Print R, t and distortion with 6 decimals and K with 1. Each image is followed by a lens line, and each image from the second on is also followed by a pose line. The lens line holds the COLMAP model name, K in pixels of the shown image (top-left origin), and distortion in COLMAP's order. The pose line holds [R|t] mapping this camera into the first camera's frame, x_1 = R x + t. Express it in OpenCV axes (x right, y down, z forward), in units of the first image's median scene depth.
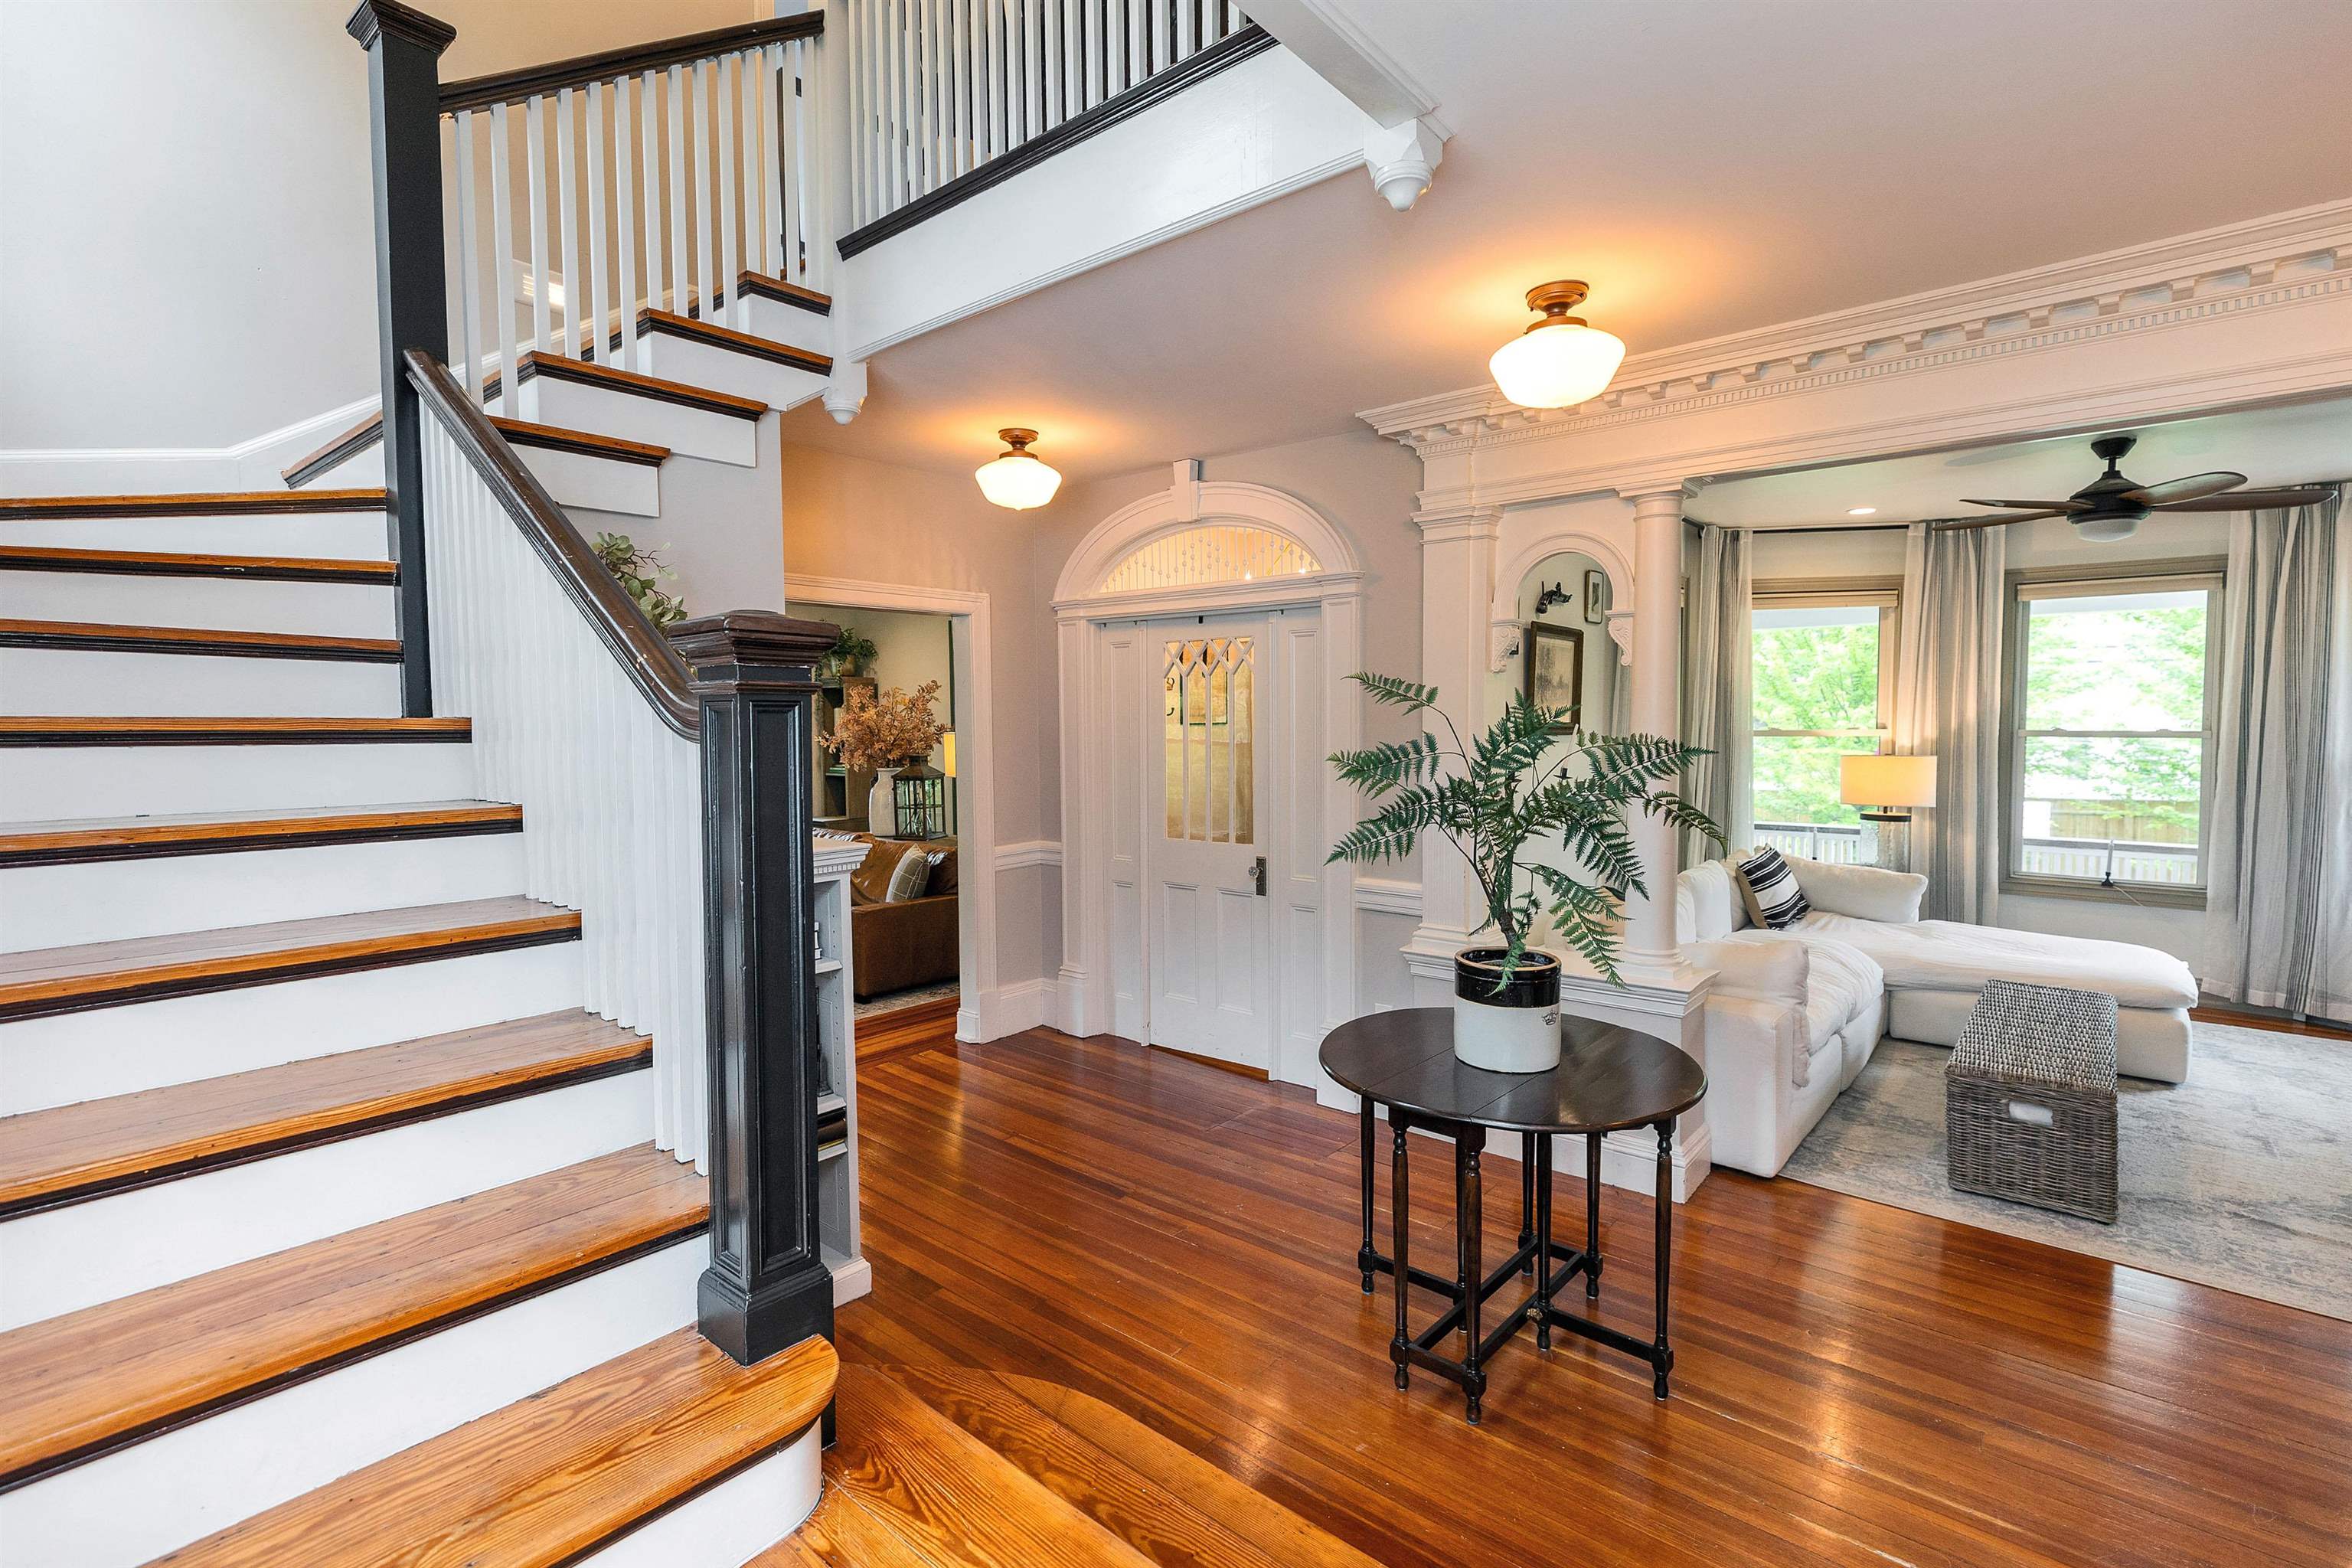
lens RADIAL K [[1060.4, 0, 1170.7], [0, 1060.4, 786.7], [0, 0, 1]] dist [0.002937, -0.000968]
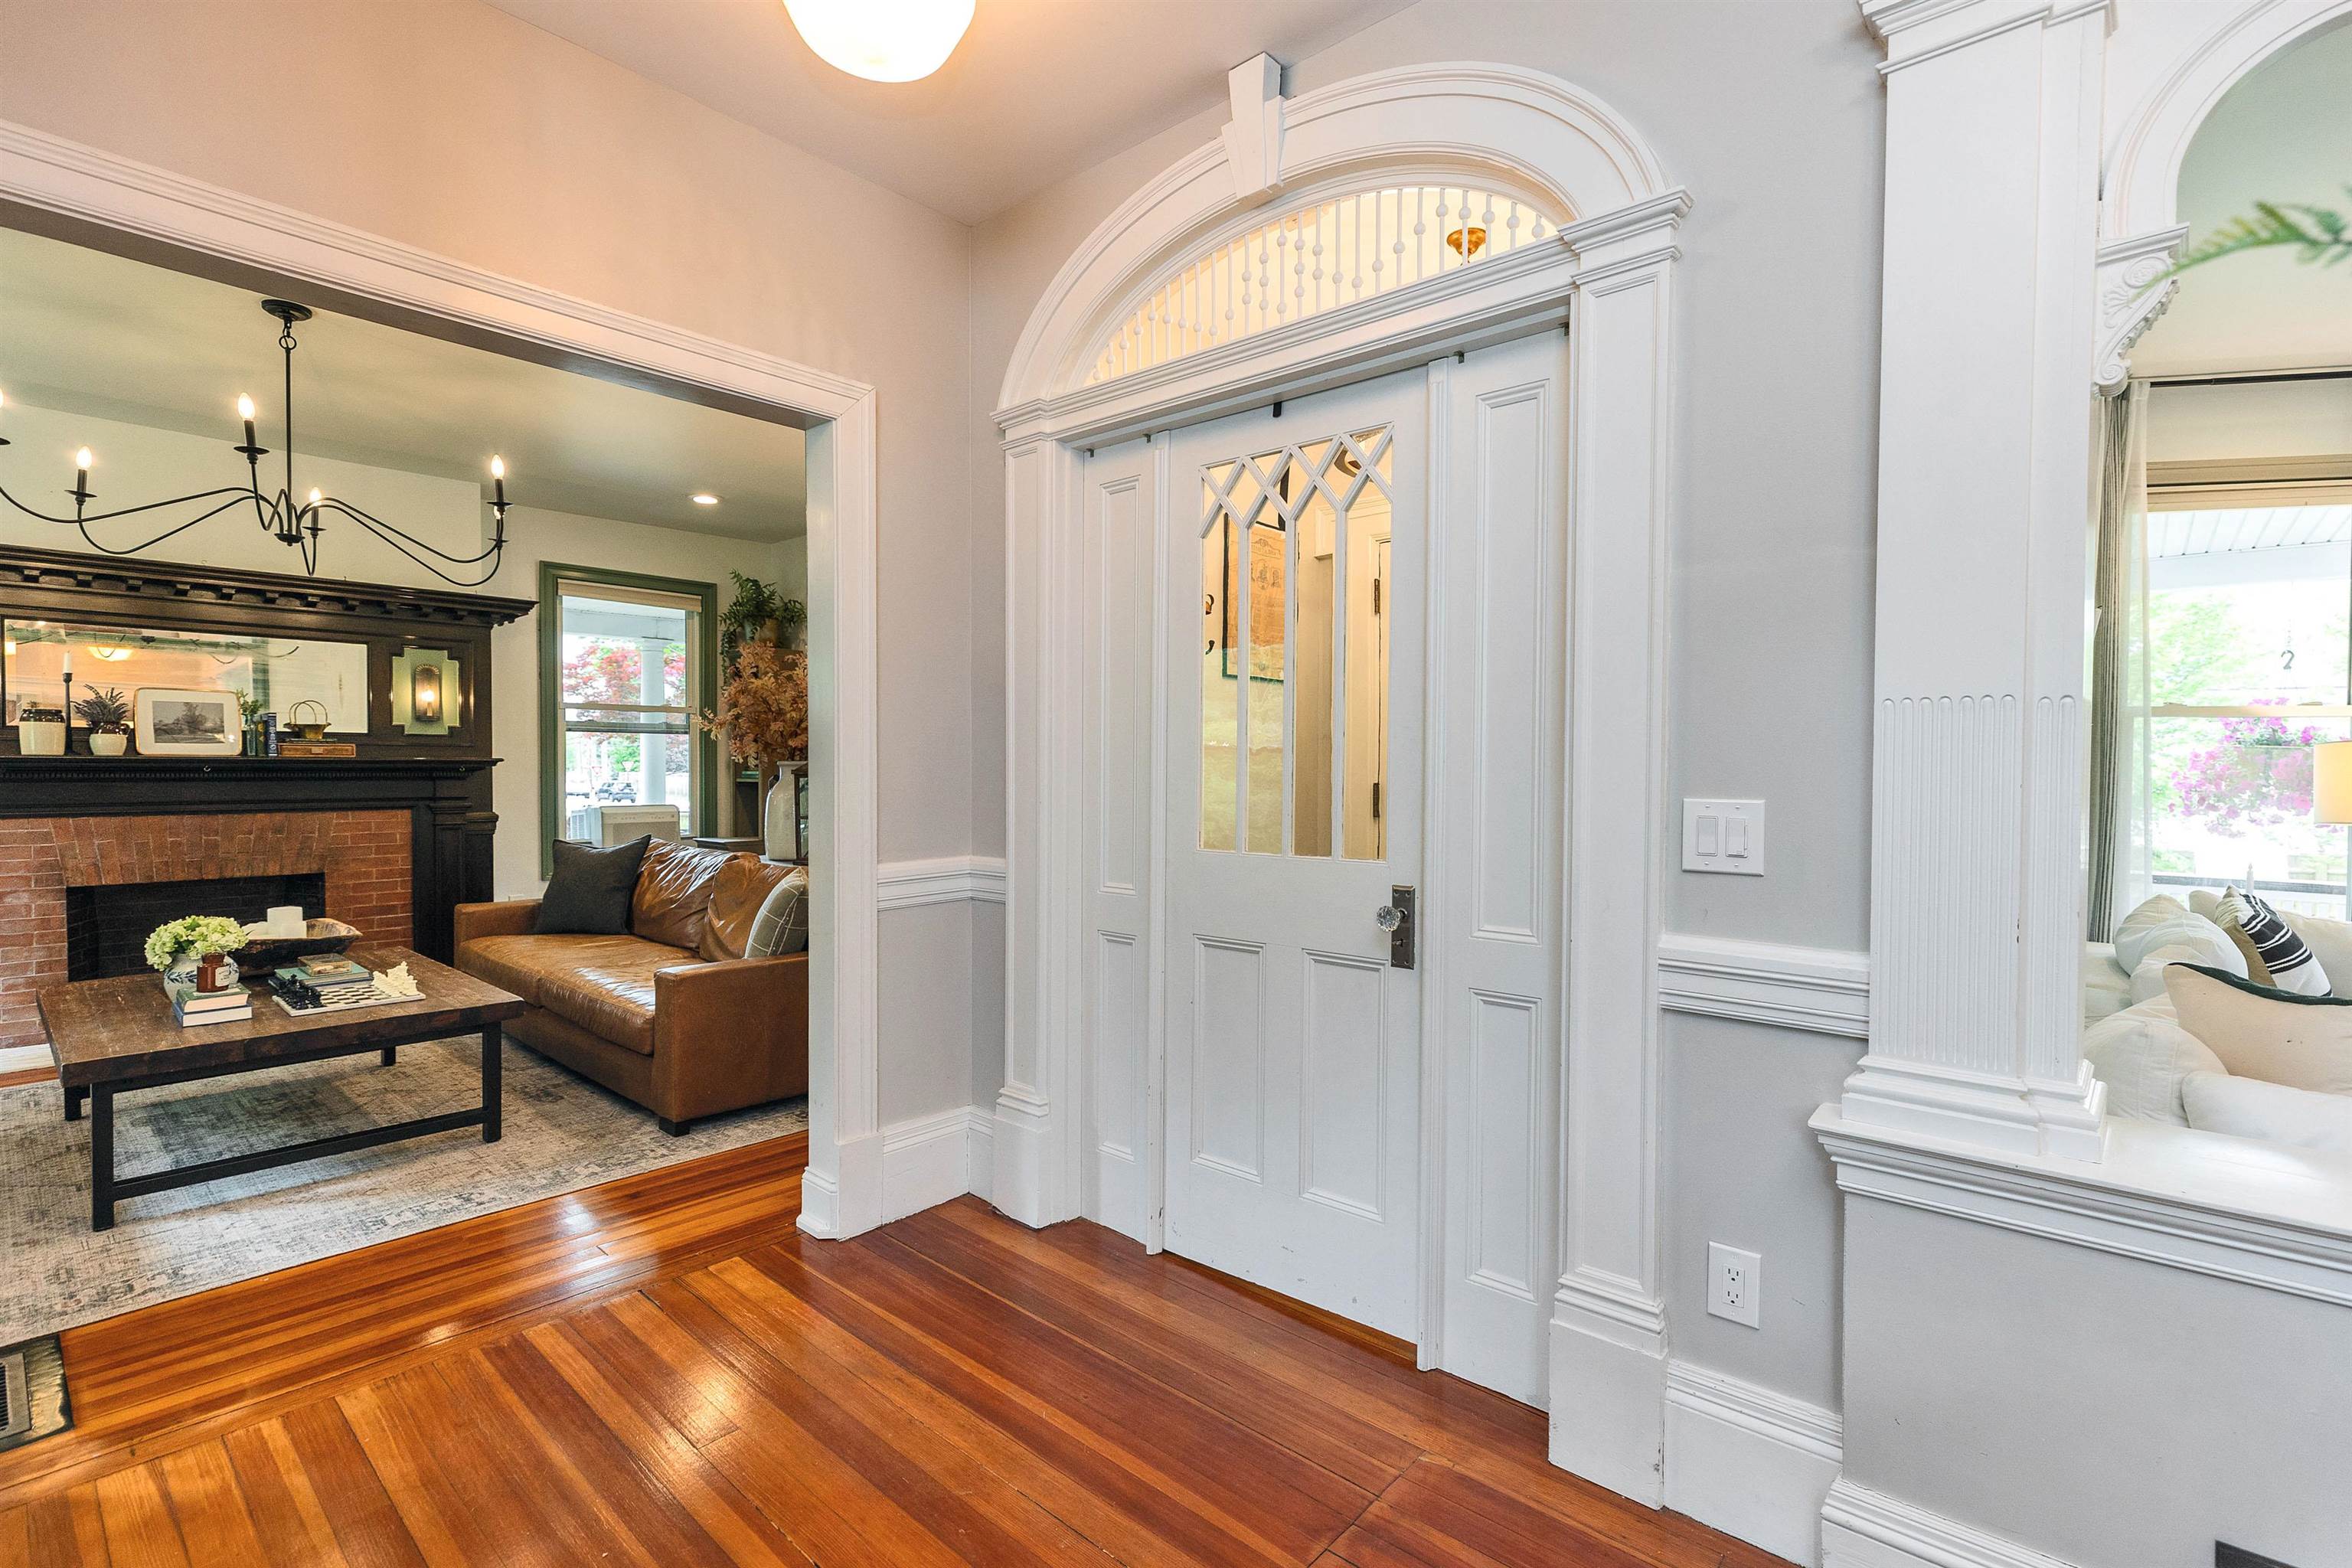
lens RADIAL K [[1060.4, 0, 1170.7], [0, 1060.4, 786.7], [0, 0, 1]] dist [0.002937, -0.000968]
pose [[0.999644, 0.015618, -0.021615, -0.007937], [-0.016661, 0.998662, -0.048956, 0.042106], [0.020821, 0.049299, 0.998567, 0.470846]]
